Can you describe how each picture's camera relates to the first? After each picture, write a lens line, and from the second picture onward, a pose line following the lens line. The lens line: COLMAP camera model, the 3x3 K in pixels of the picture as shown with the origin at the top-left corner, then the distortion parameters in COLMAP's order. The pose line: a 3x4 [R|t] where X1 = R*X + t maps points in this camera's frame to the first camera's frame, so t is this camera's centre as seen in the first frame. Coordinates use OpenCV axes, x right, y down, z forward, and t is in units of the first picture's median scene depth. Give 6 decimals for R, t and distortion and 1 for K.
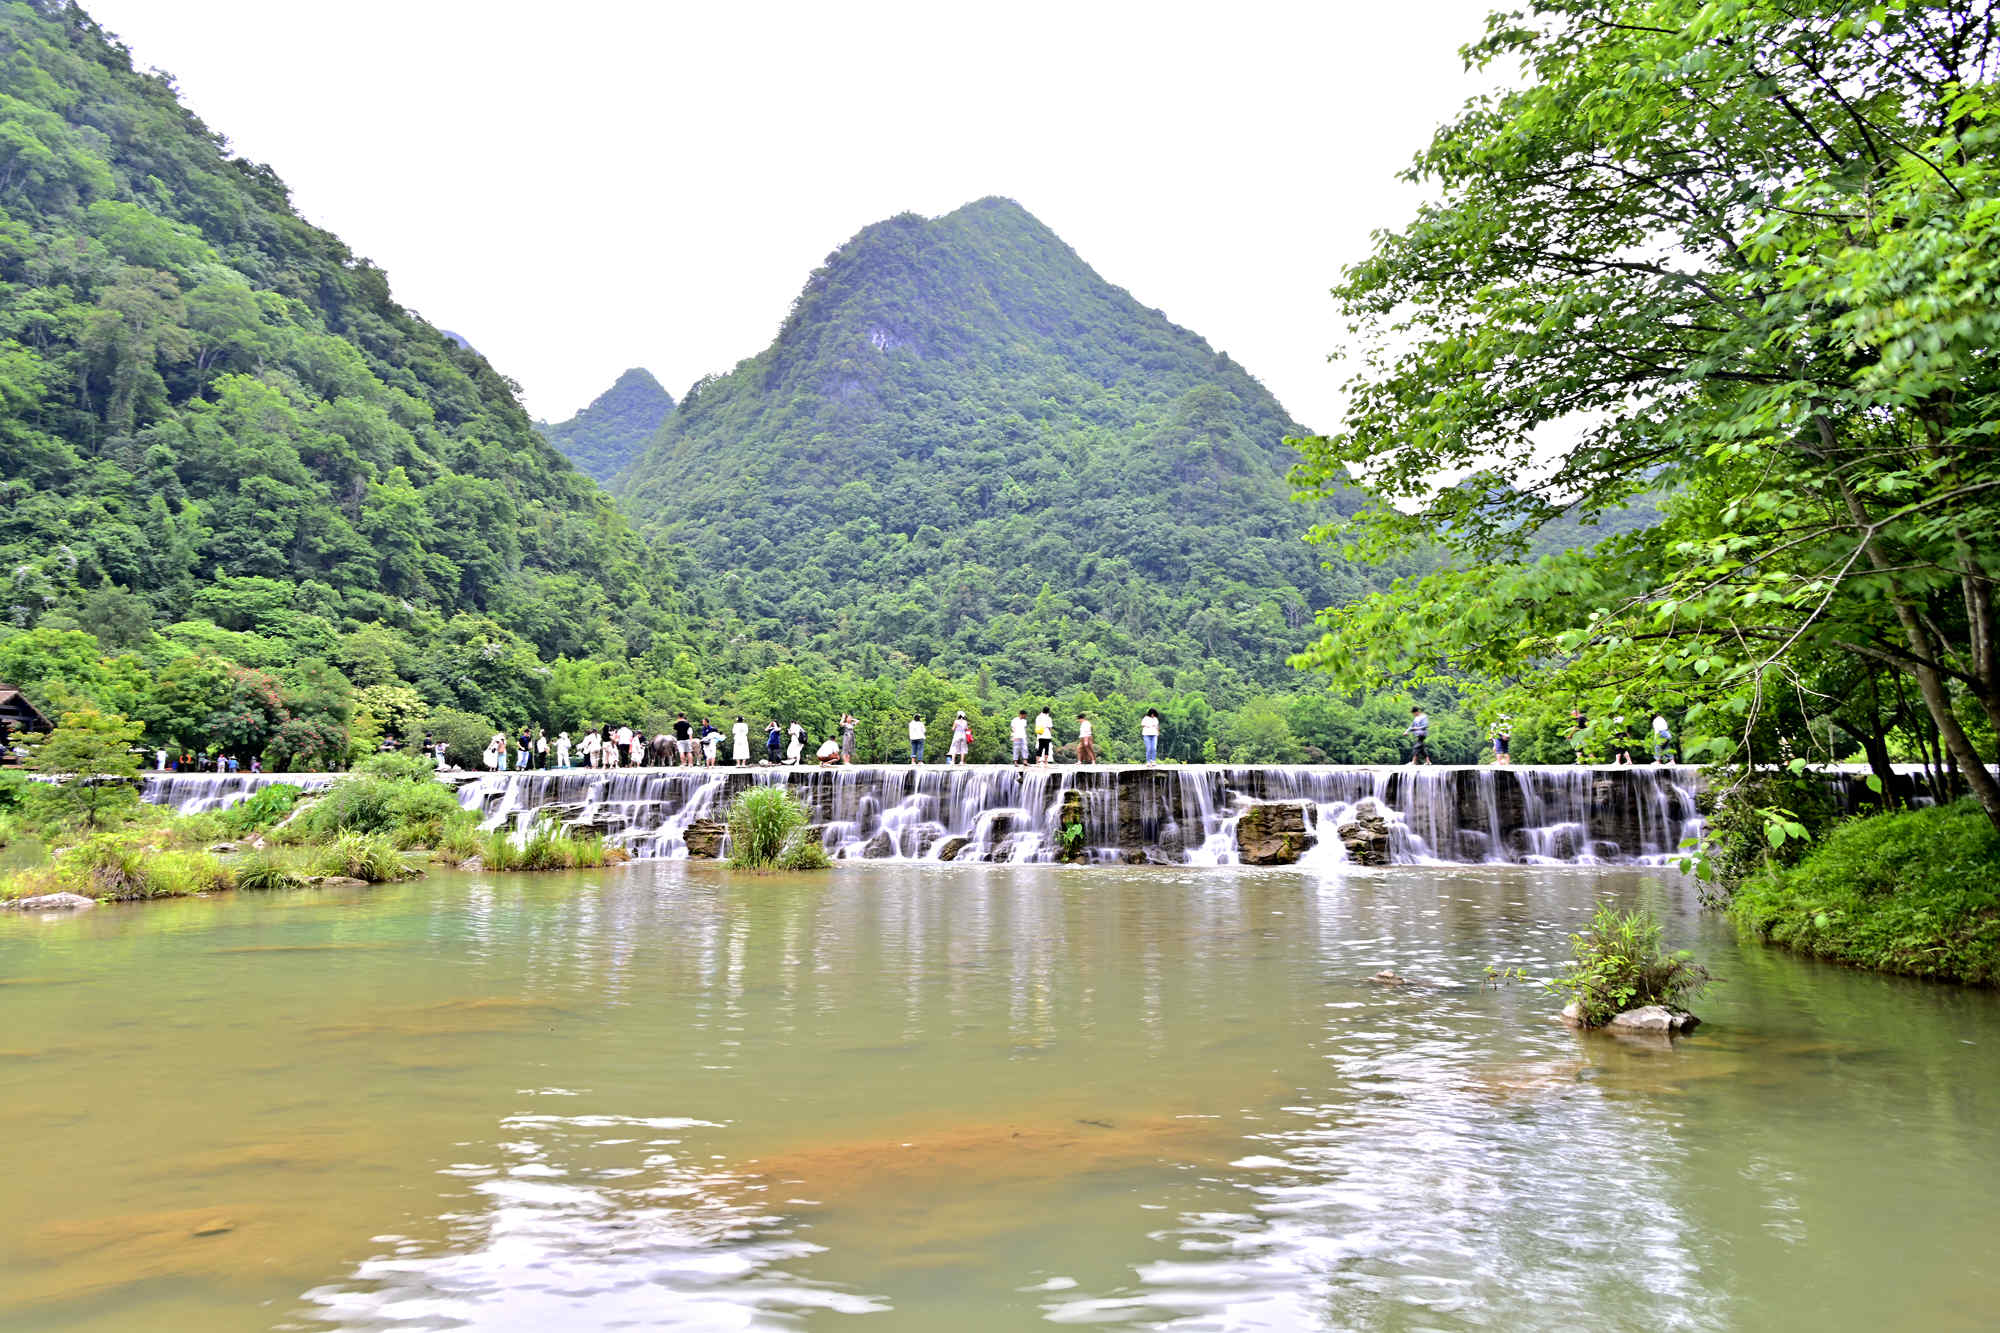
lens RADIAL K [[1323.4, 0, 1004.6], [0, 1323.4, 663.0], [0, 0, 1]] dist [0.001599, -0.011127]
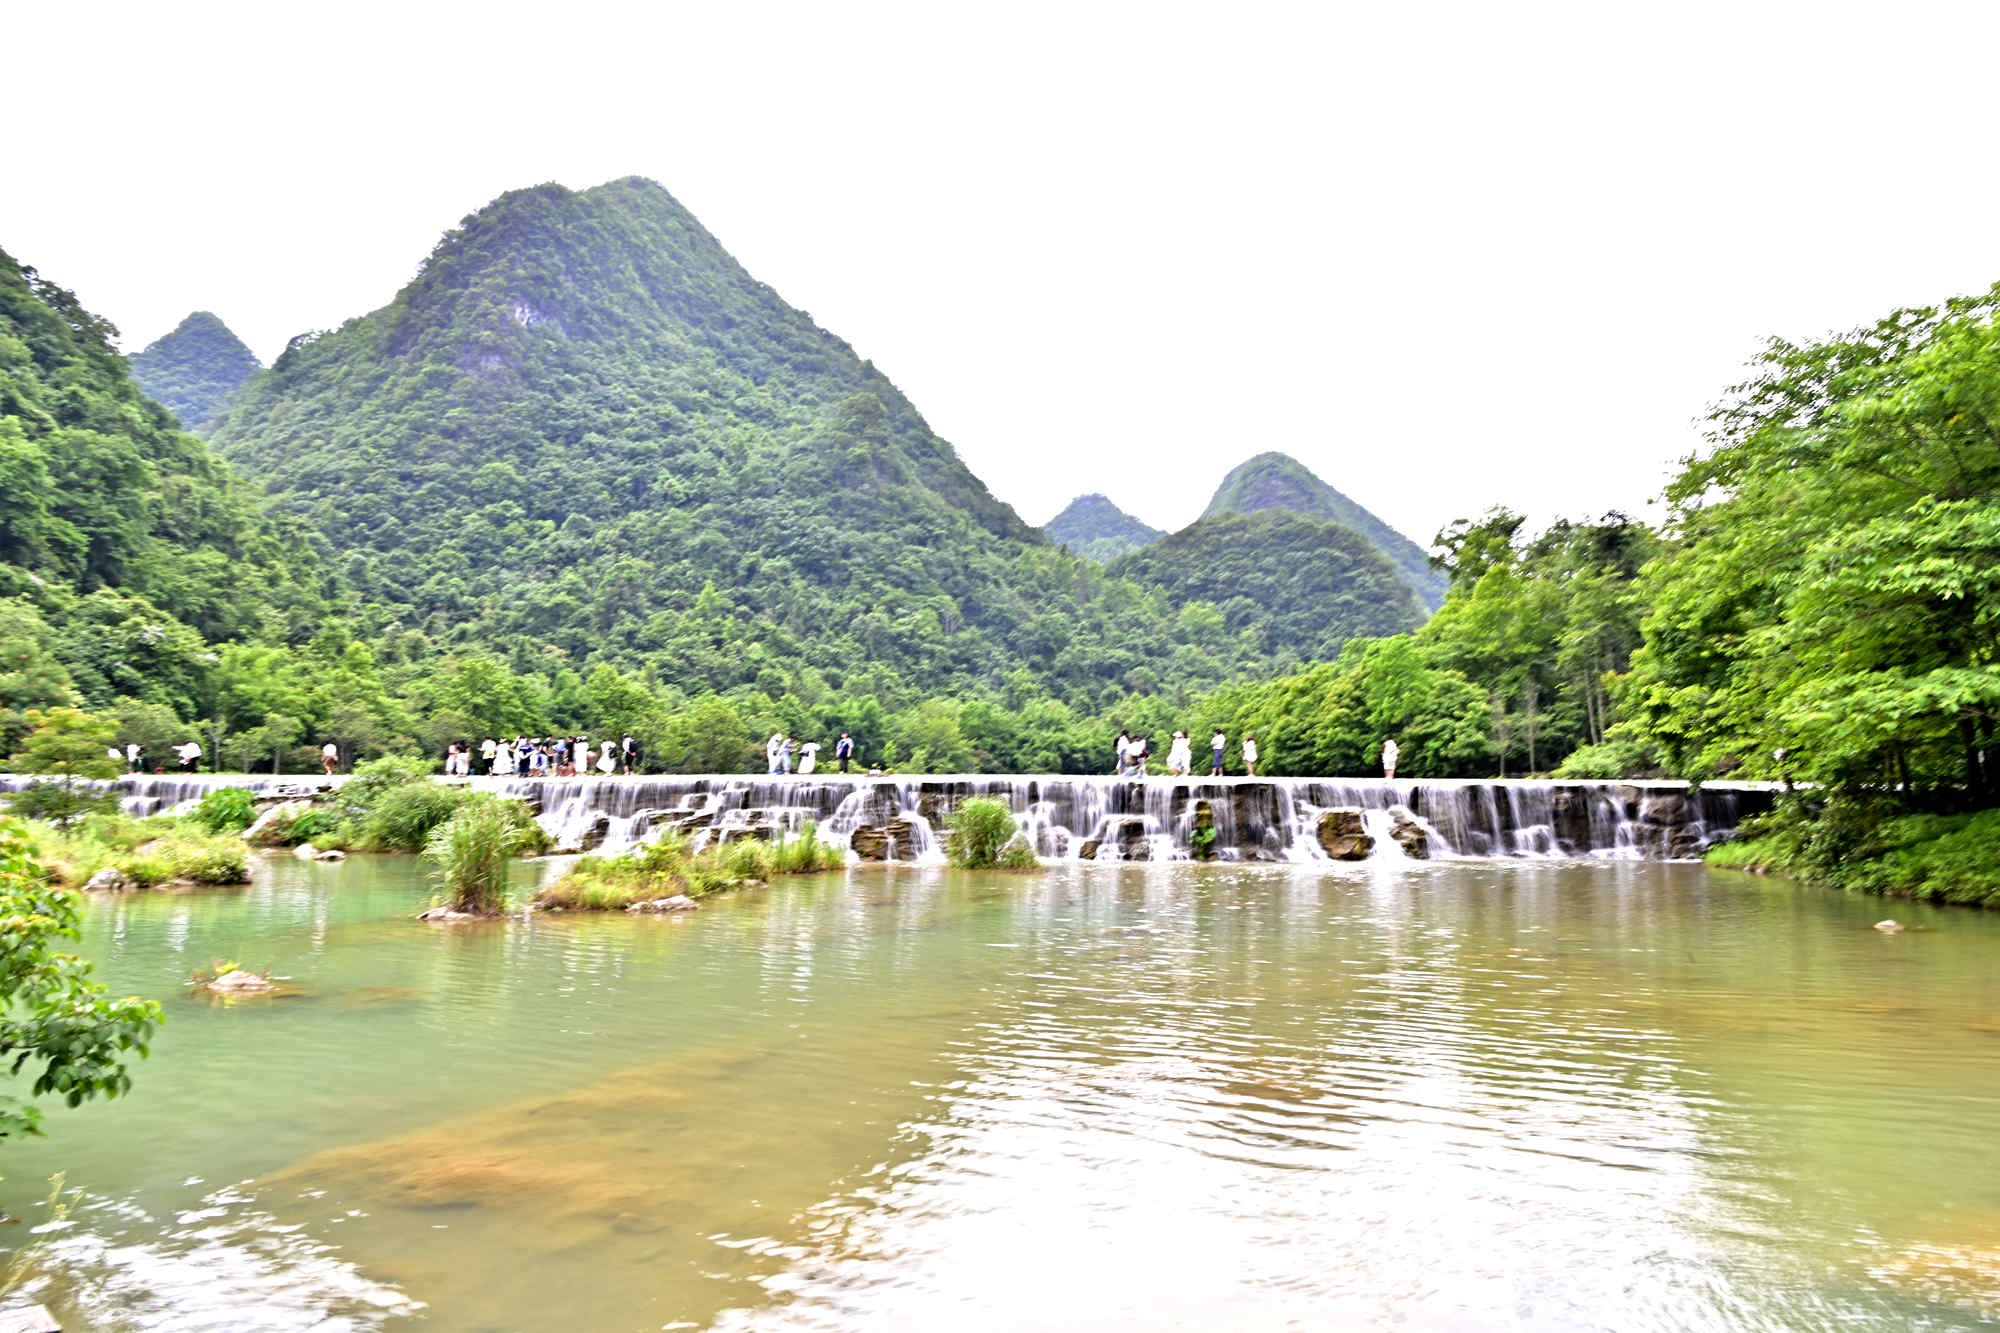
lens RADIAL K [[1323.4, 0, 1004.2], [0, 1323.4, 658.8], [0, 0, 1]] dist [0.001599, -0.011127]
pose [[0.956477, 0.032009, 0.290046, -0.045328], [-0.031144, 0.999486, -0.007601, -0.001611], [-0.290141, -0.001763, 0.956982, -0.008878]]
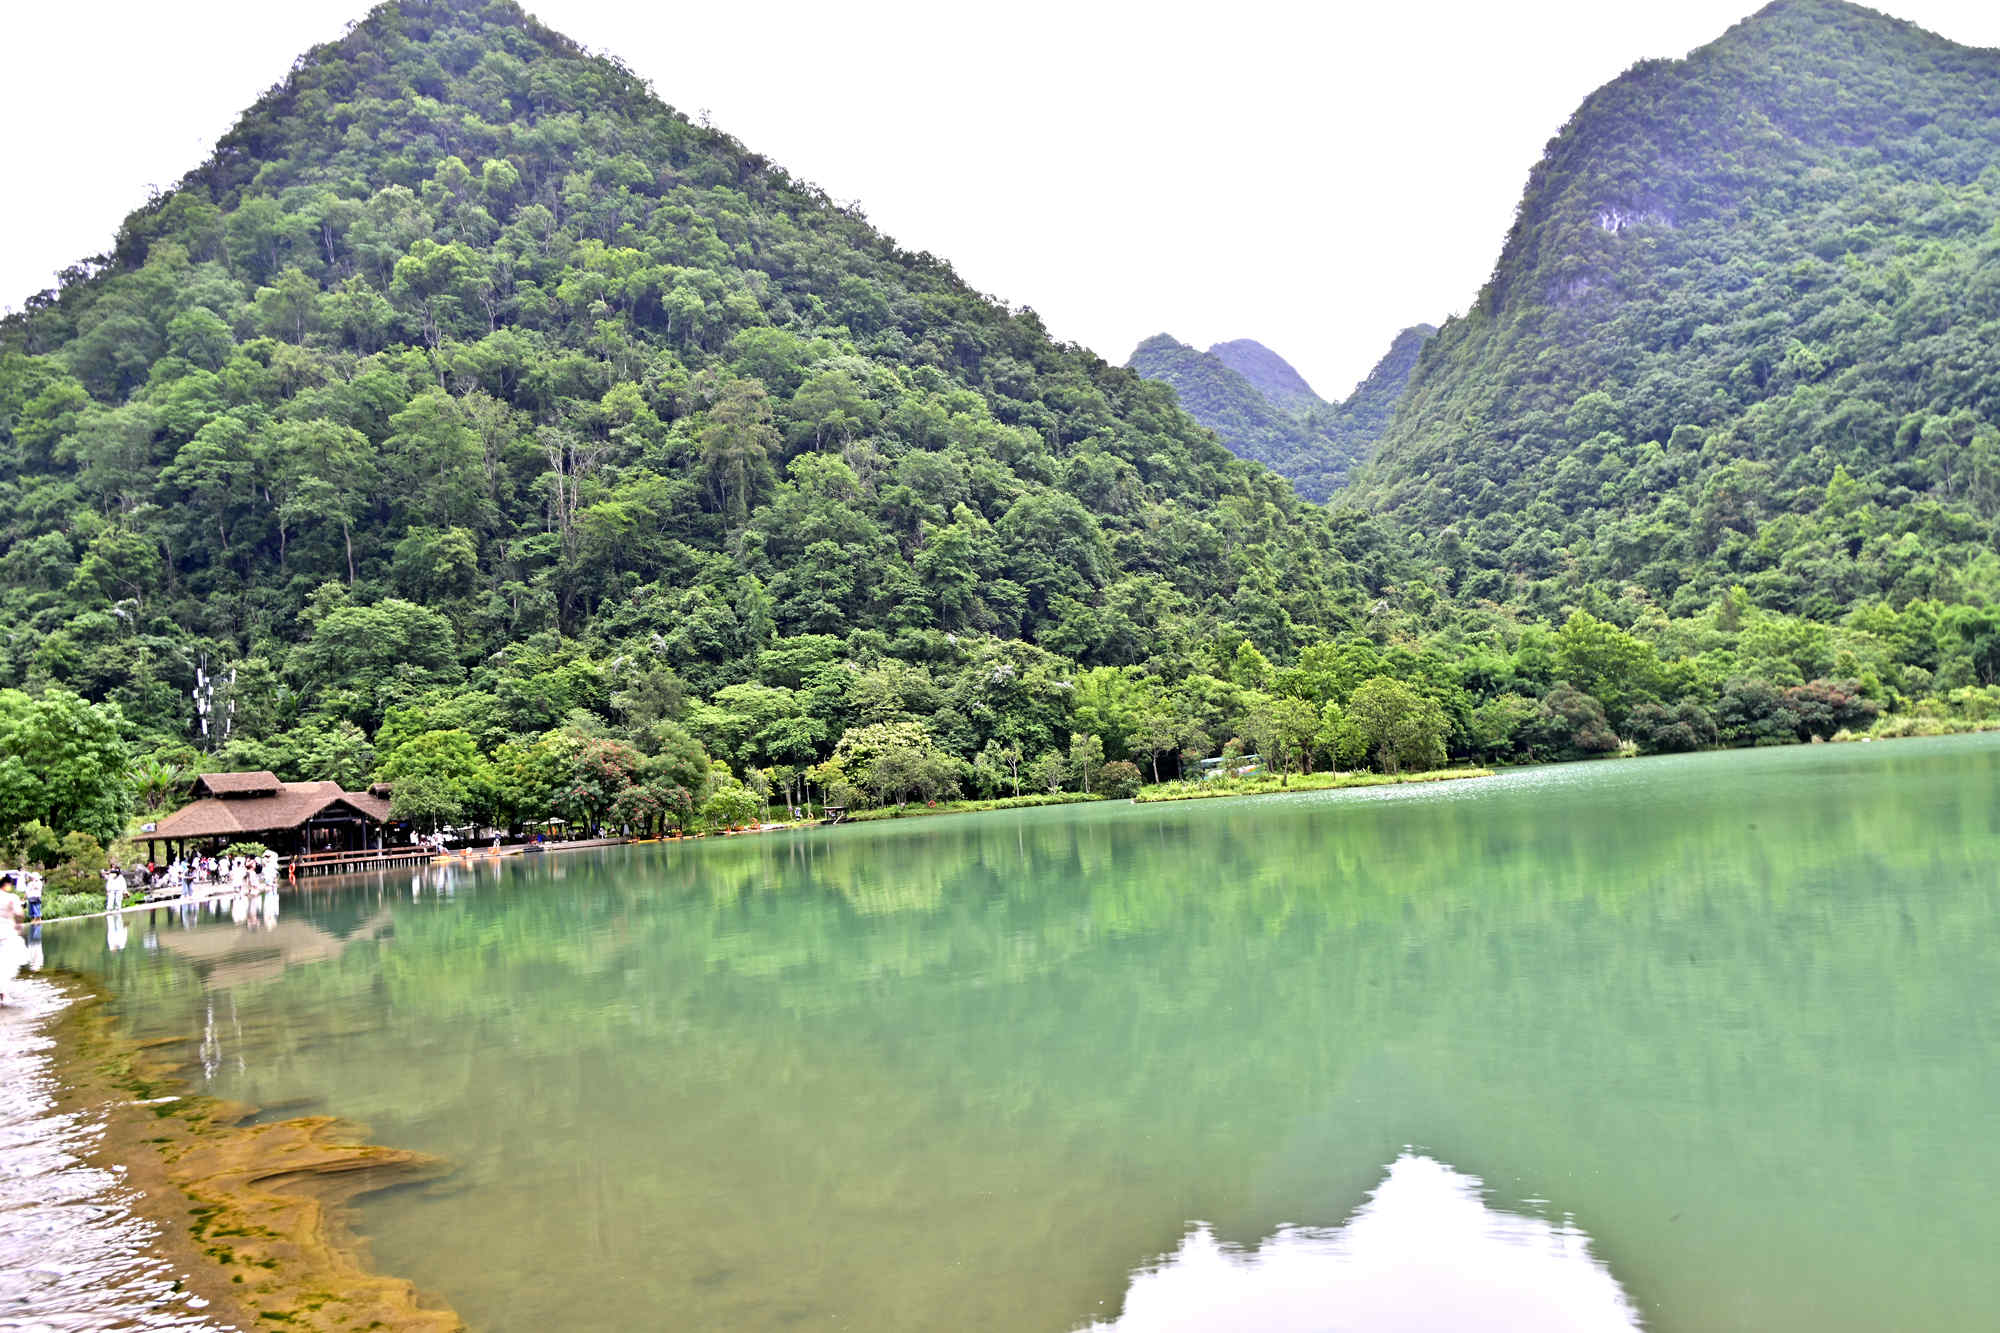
lens RADIAL K [[1323.4, 0, 1002.8], [0, 1323.4, 661.1], [0, 0, 1]] dist [0.001599, -0.011127]
pose [[0.790240, -0.124567, -0.600003, 0.100860], [0.138561, 0.990085, -0.023060, 0.002409], [0.596927, -0.064914, 0.799665, 0.093673]]
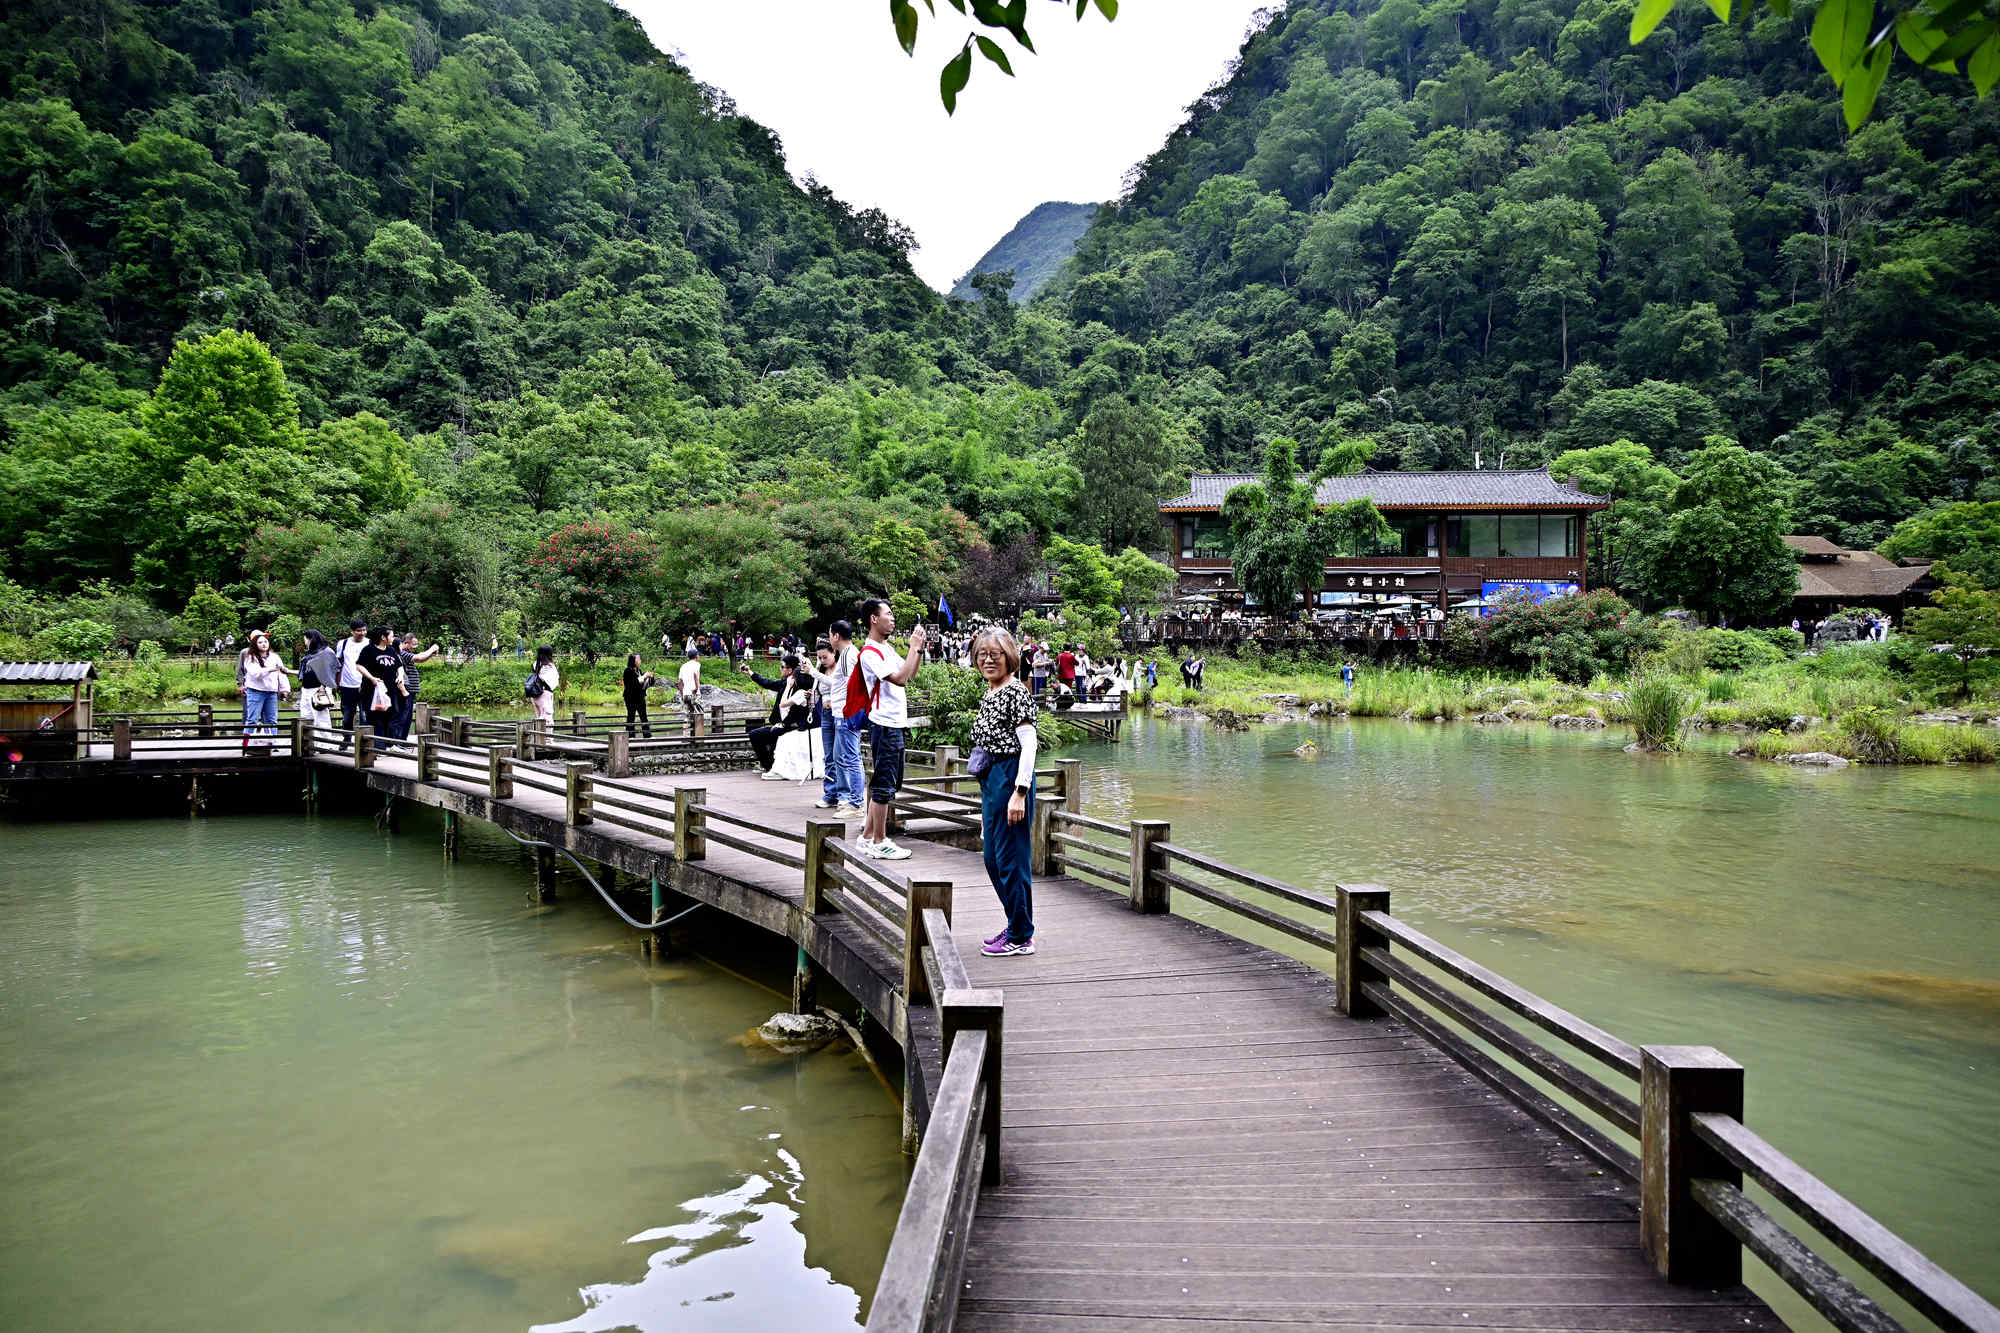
lens RADIAL K [[1323.4, 0, 1003.2], [0, 1323.4, 670.3], [0, 0, 1]] dist [0.001599, -0.011127]
pose [[0.278822, 0.014732, -0.960230, 0.014272], [0.089318, 0.995150, 0.041204, -0.001240], [0.956180, -0.097255, 0.276154, -0.003901]]
